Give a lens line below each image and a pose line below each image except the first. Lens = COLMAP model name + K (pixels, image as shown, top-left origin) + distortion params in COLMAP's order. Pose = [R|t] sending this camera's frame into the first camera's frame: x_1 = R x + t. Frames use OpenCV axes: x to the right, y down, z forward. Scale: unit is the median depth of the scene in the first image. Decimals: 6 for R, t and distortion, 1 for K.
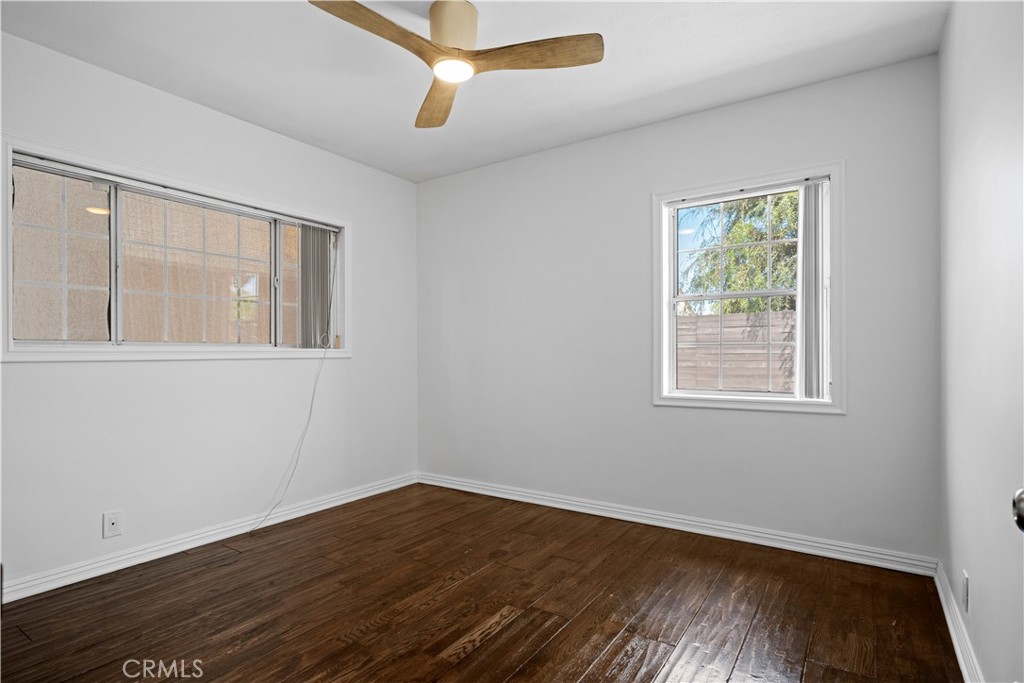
lens RADIAL K [[525.4, 0, 501.4], [0, 525.4, 357.1], [0, 0, 1]] dist [-0.005791, 0.002318]
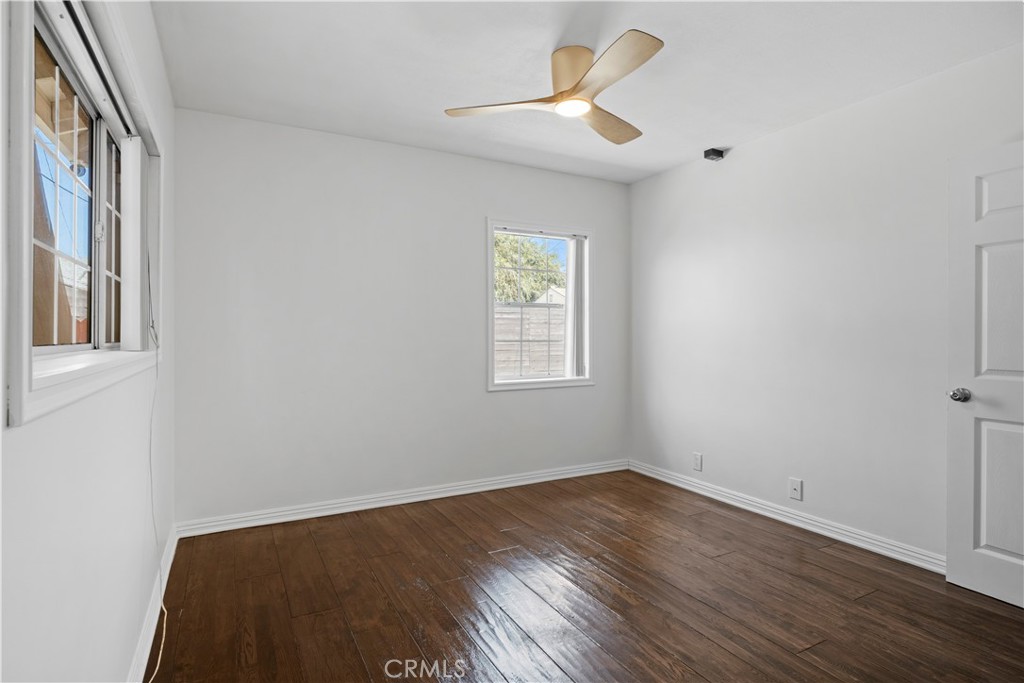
lens RADIAL K [[525.4, 0, 512.7], [0, 525.4, 337.1], [0, 0, 1]] dist [-0.005791, 0.002318]
pose [[0.460241, 0.000789, 0.887794, -0.806420], [0.003715, 0.999989, -0.002815, -0.032758], [-0.887786, 0.004594, 0.460233, 0.411617]]
